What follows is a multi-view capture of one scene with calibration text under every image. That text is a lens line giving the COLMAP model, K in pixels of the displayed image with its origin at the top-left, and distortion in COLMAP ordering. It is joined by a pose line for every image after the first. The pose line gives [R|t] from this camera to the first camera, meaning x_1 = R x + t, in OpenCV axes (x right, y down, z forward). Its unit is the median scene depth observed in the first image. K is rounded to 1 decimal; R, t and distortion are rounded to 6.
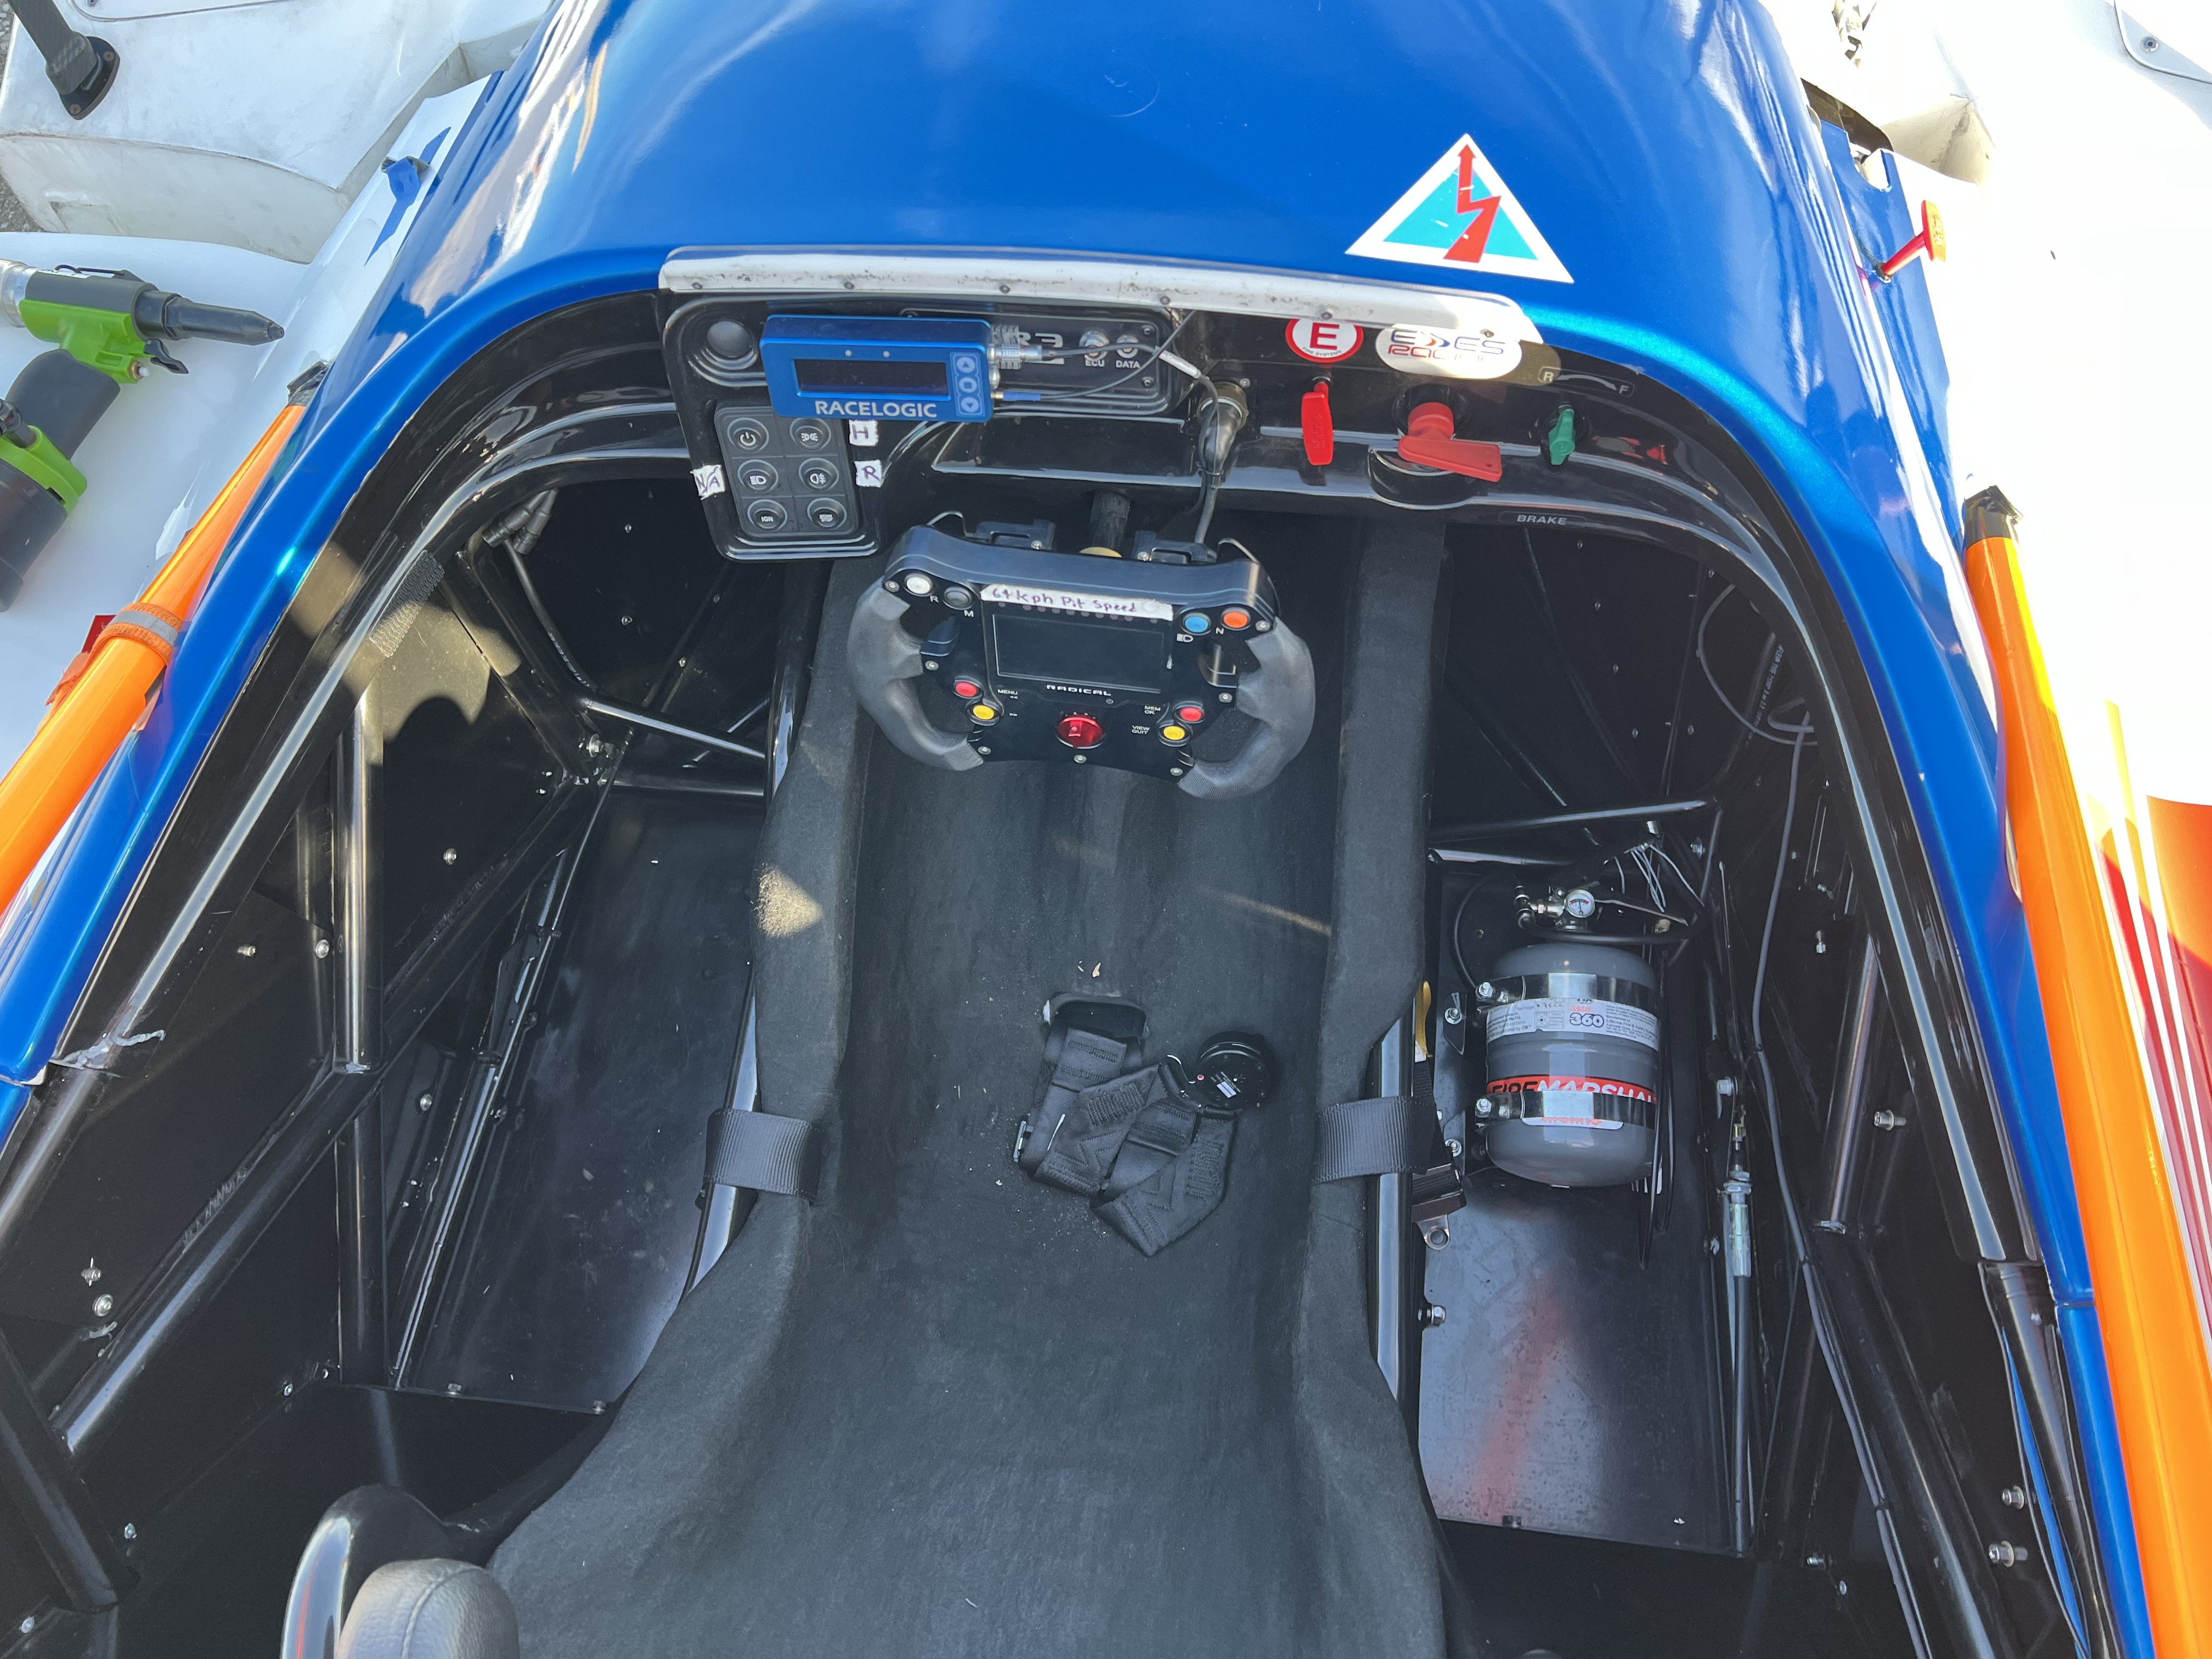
lens RADIAL K [[1667.0, 0, 1104.1], [0, 1667.0, 794.0], [0, 0, 1]] dist [0.072907, -0.089448]
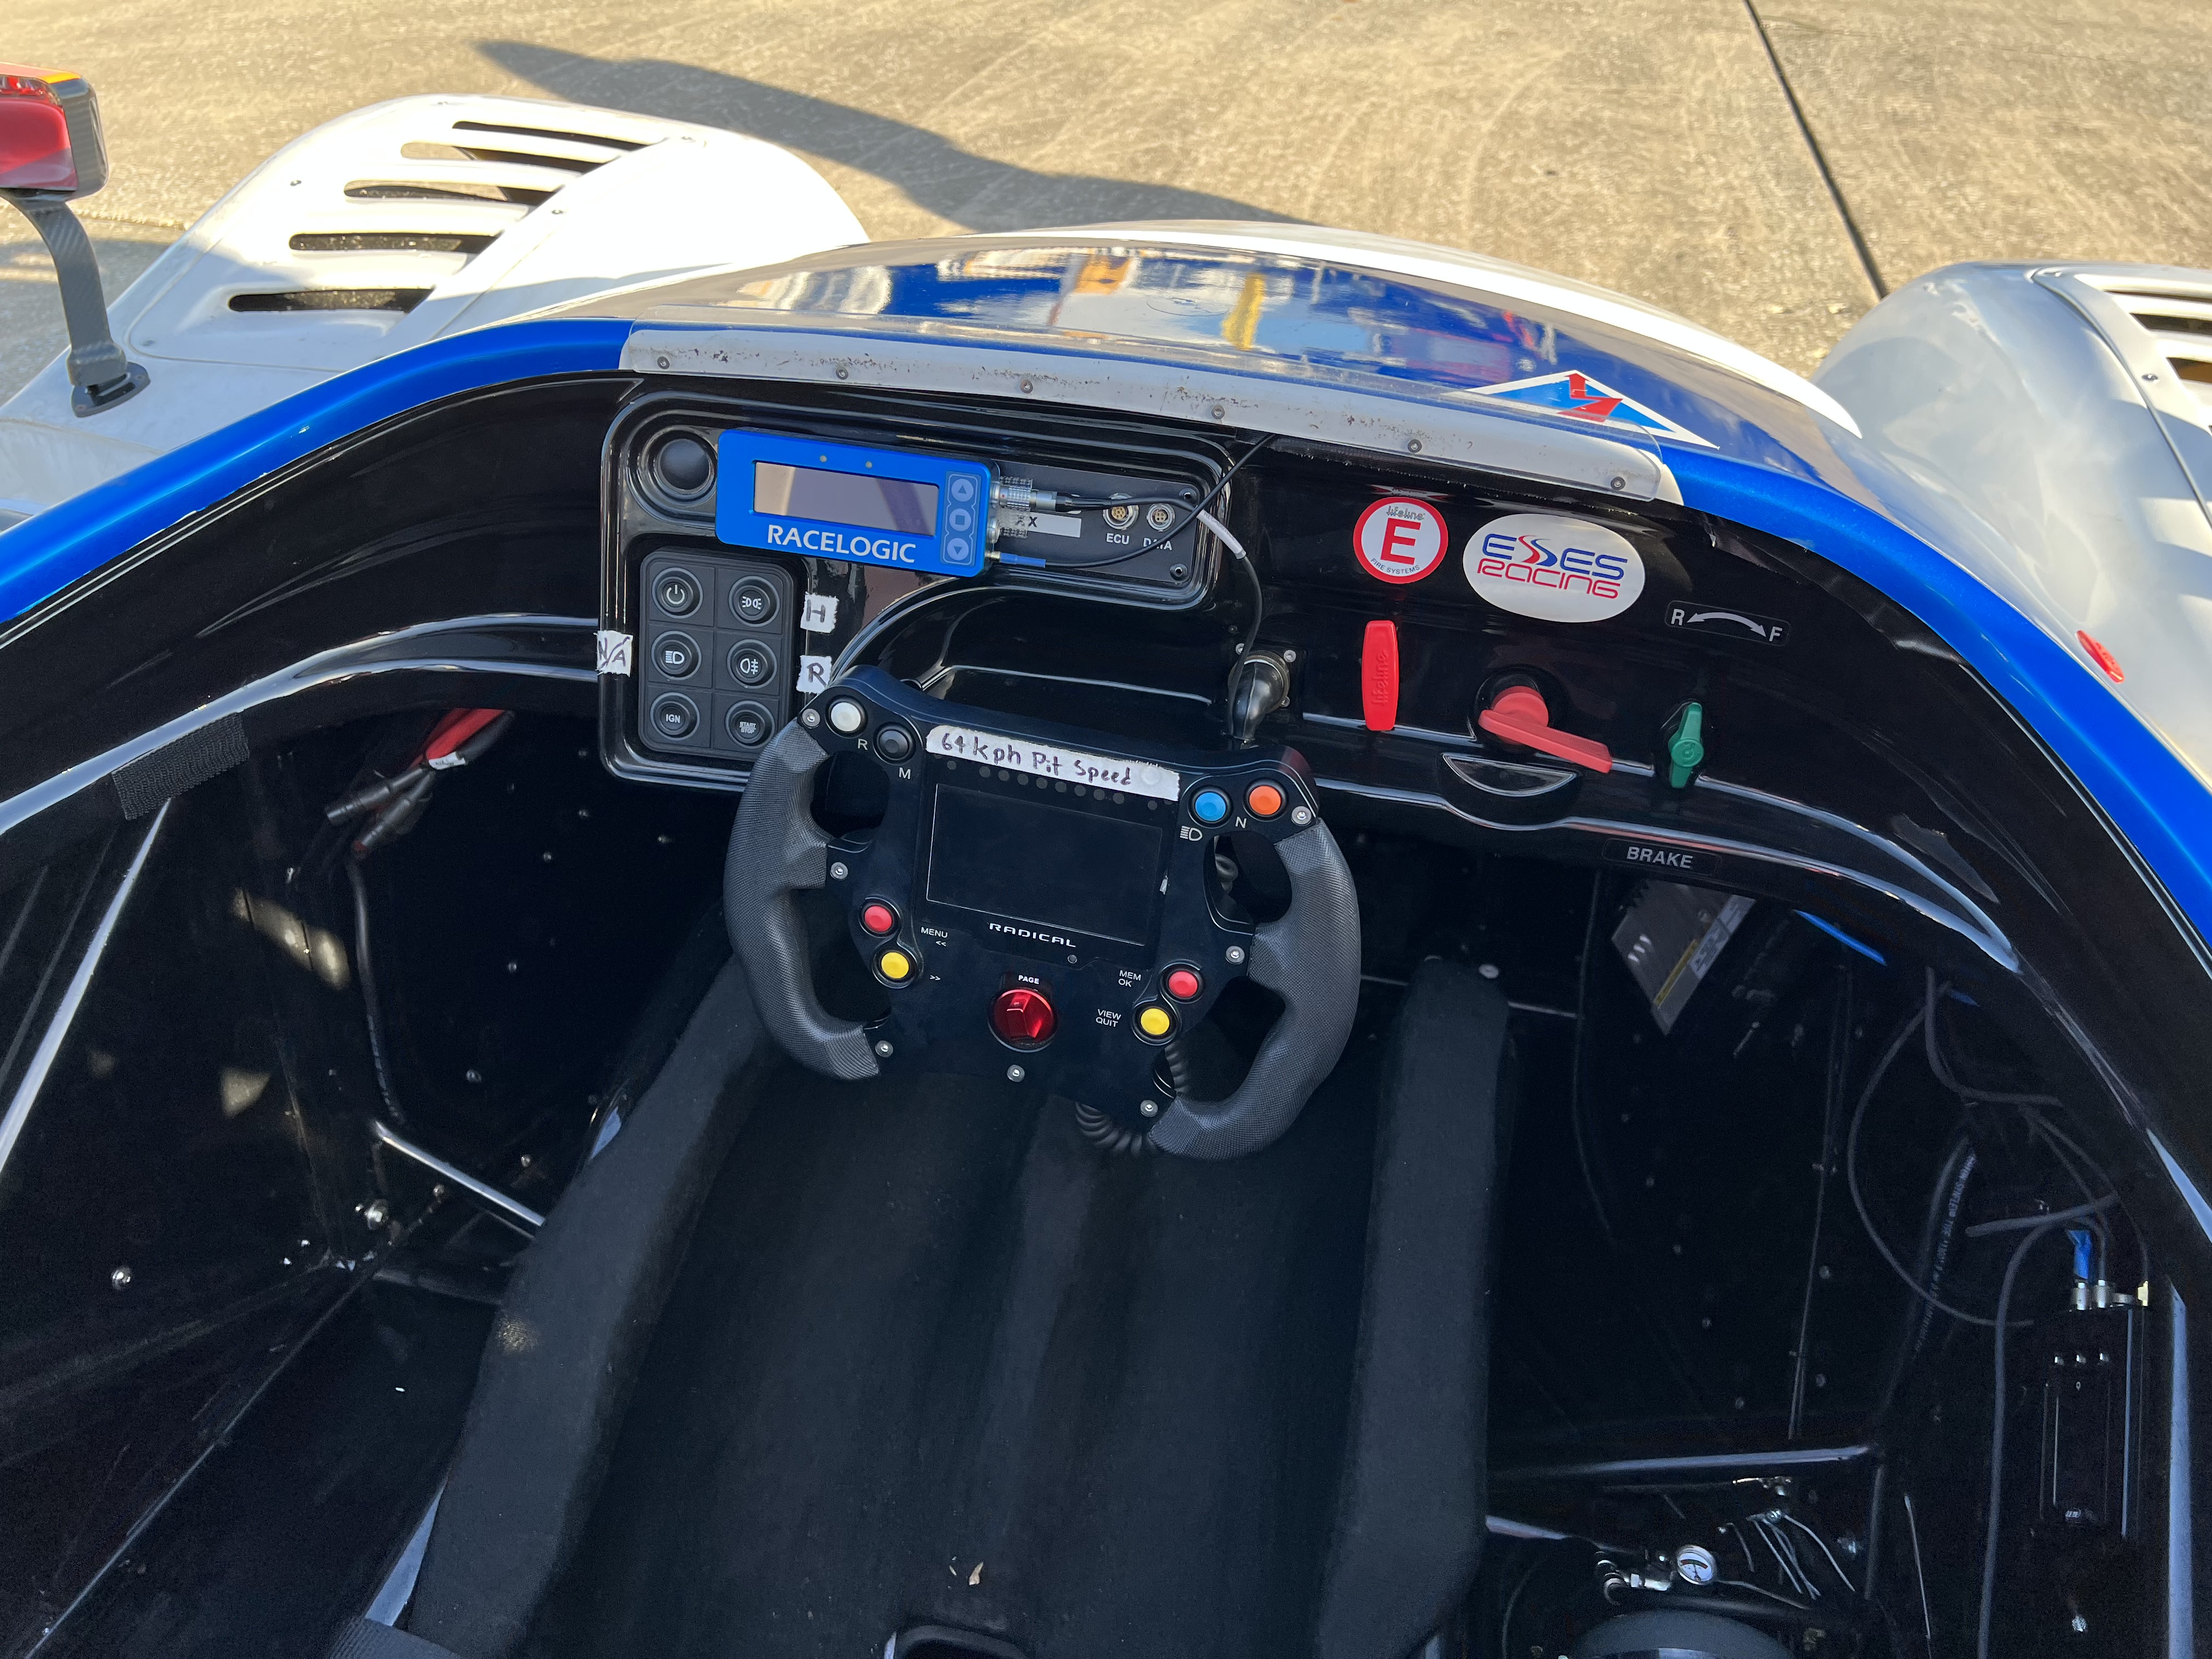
lens RADIAL K [[1667.0, 0, 1104.1], [0, 1667.0, 794.0], [0, 0, 1]] dist [0.072907, -0.089448]
pose [[0.989404, 0.142761, -0.026430, 0.024878], [-0.135309, 0.840689, -0.524341, 0.252725], [-0.052636, 0.522362, 0.851098, 0.341924]]
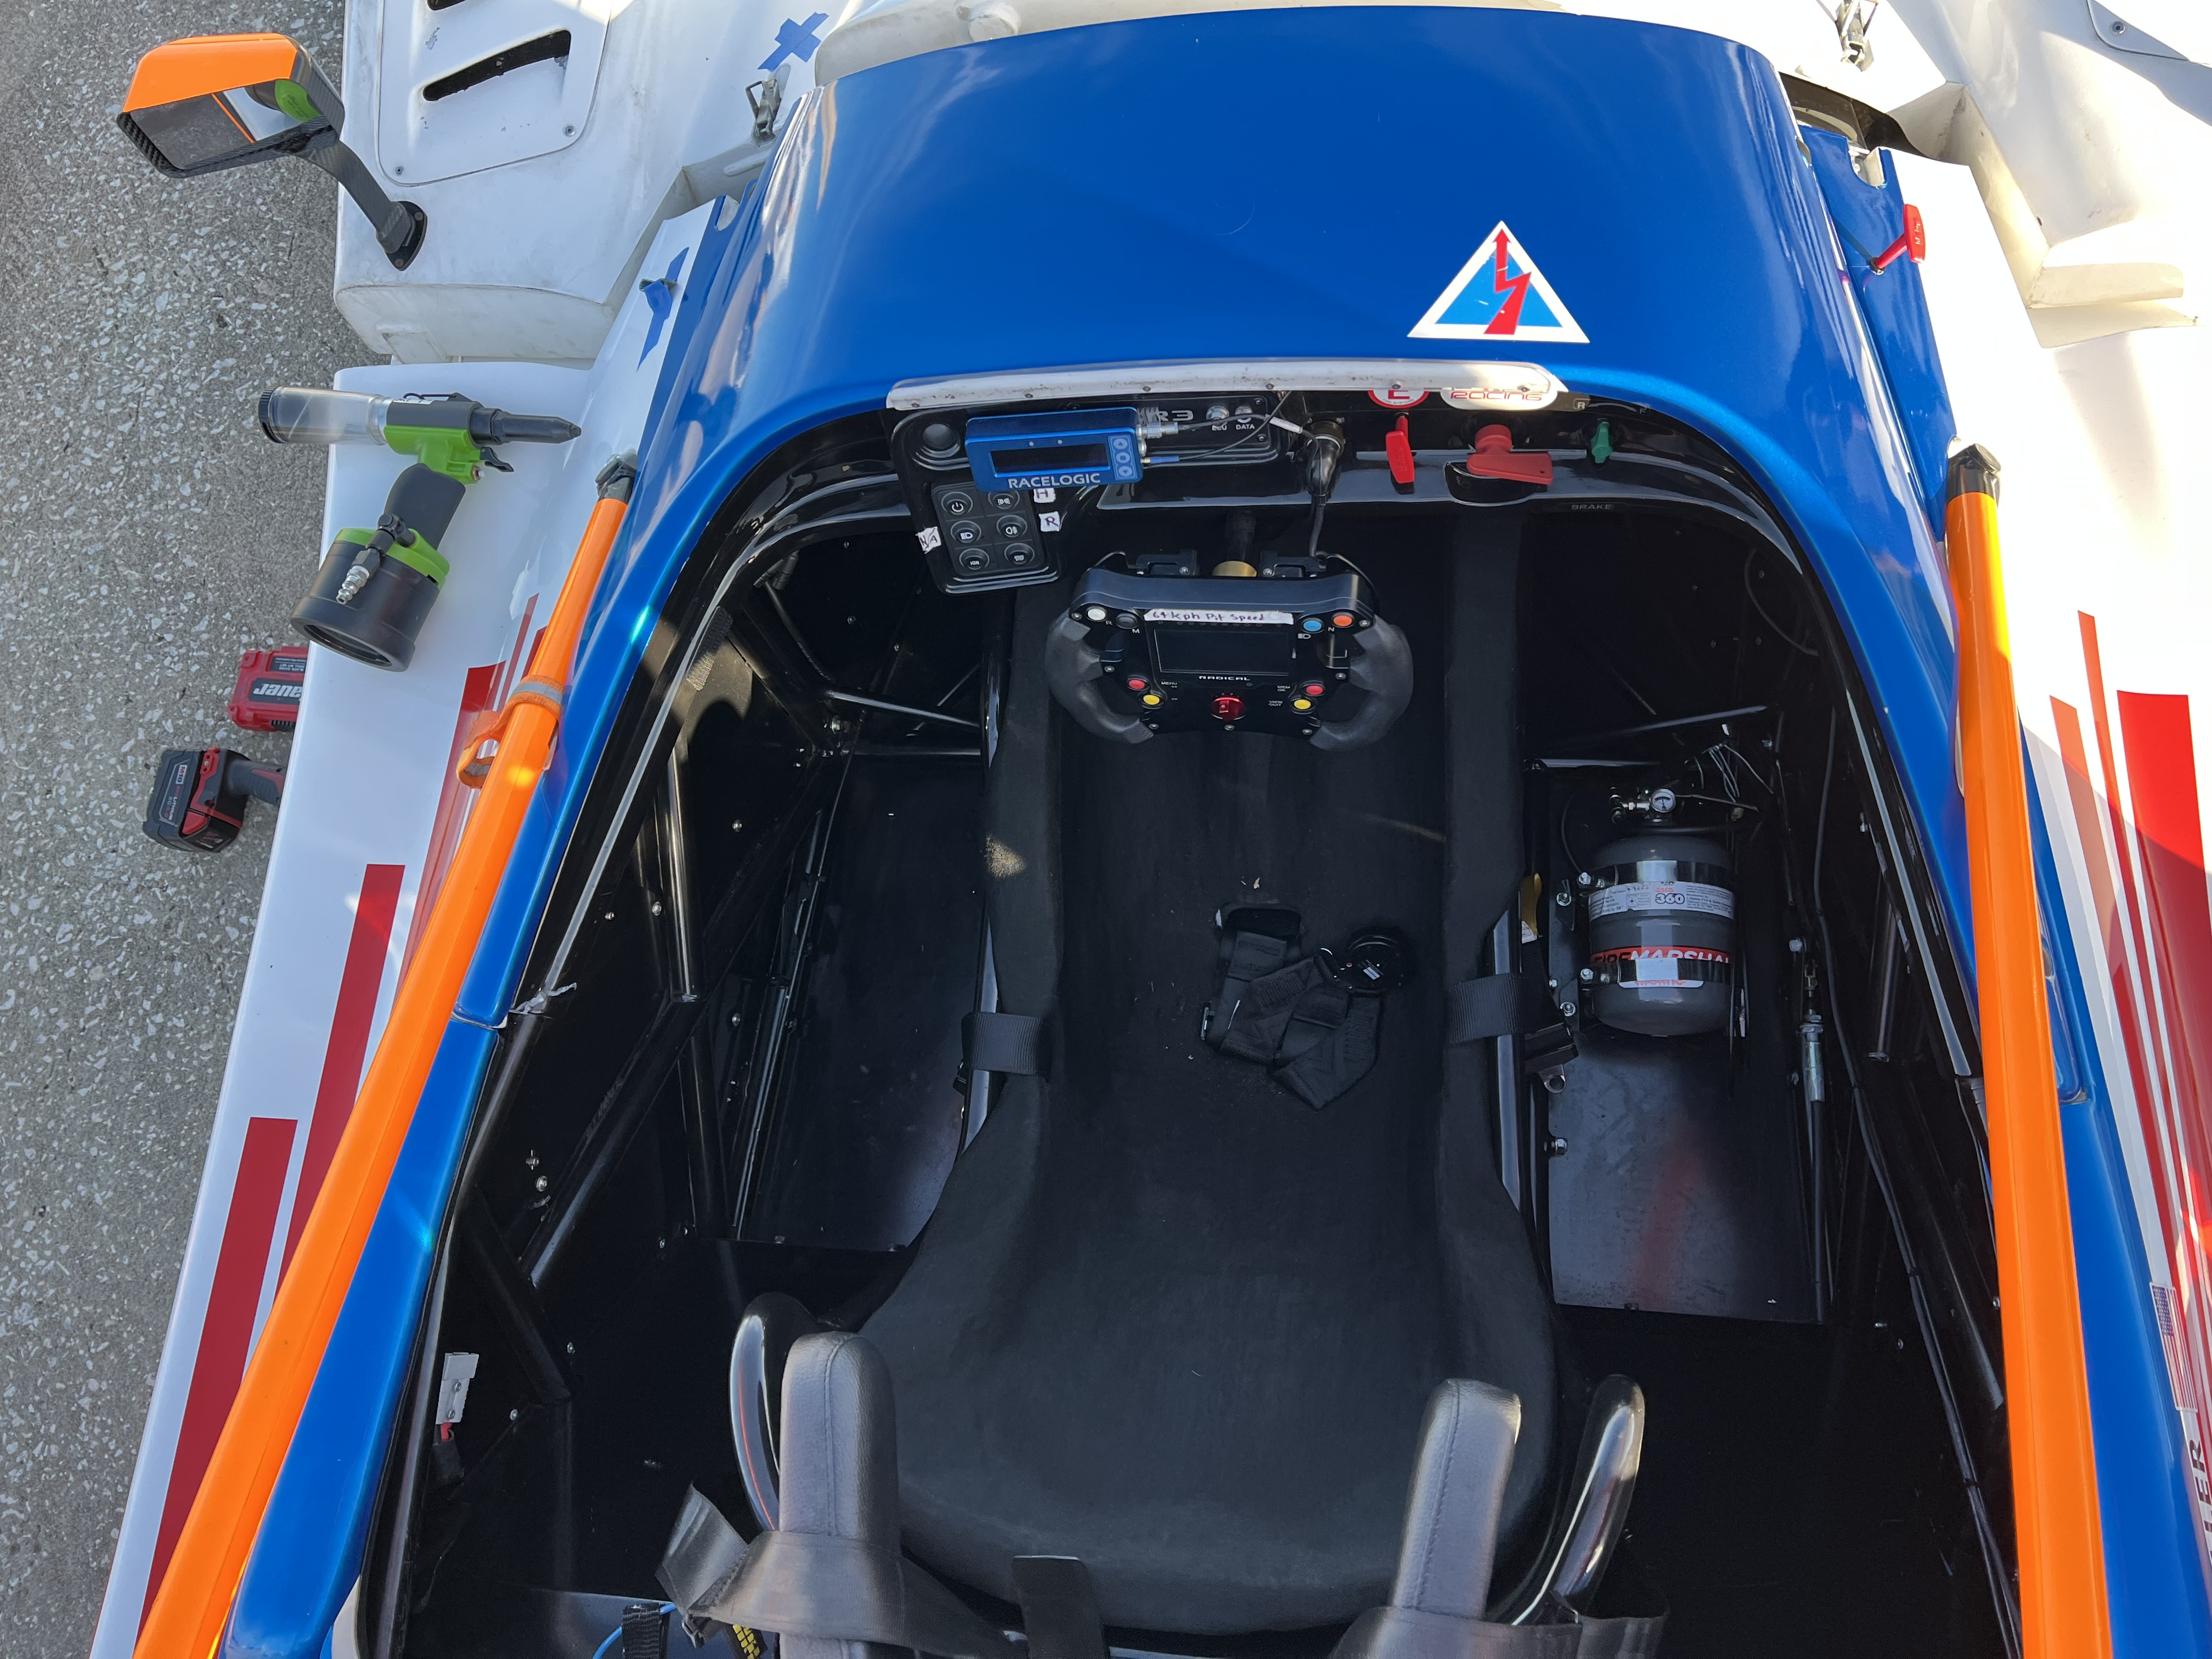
lens RADIAL K [[1667.0, 0, 1104.1], [0, 1667.0, 794.0], [0, 0, 1]] dist [0.072907, -0.089448]
pose [[0.992452, -0.071085, -0.099930, 0.013790], [0.078305, 0.994449, 0.070284, -0.068892], [0.094379, -0.077578, 0.992509, -0.276604]]
